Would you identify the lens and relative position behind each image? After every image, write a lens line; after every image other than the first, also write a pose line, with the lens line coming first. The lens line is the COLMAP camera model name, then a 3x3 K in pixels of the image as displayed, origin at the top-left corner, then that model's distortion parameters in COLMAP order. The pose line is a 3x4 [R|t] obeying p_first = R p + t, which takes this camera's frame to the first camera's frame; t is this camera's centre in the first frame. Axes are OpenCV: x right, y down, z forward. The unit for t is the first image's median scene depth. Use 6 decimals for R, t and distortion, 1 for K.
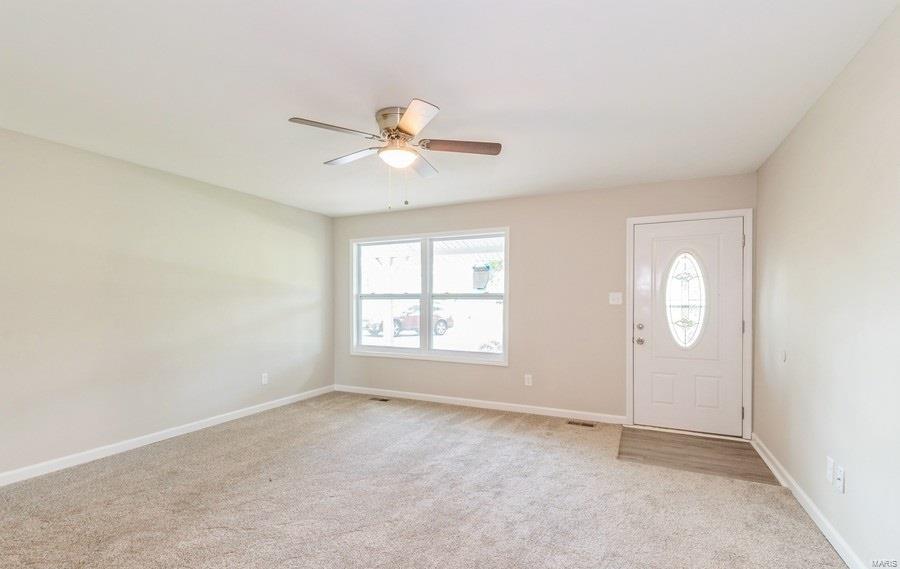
lens RADIAL K [[407.9, 0, 441.6], [0, 407.9, 302.9], [0, 0, 1]] dist [-0.000066, -0.000129]
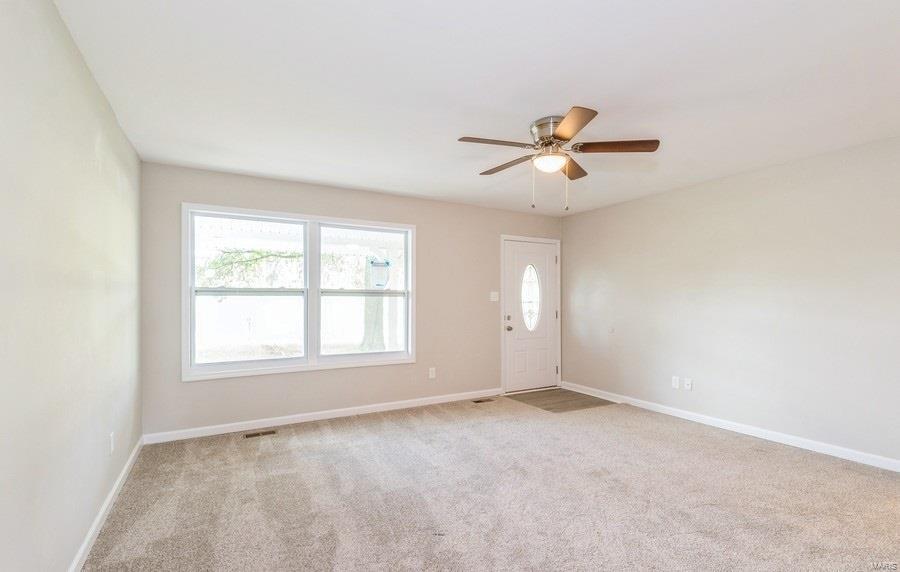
lens RADIAL K [[418.4, 0, 449.3], [0, 418.4, 299.0], [0, 0, 1]] dist [0.003574, 0.000129]
pose [[0.571363, -0.000899, 0.820697, -0.721802], [0.001857, 0.999998, -0.000198, -0.002935], [-0.820695, 0.001637, 0.571364, 0.375778]]
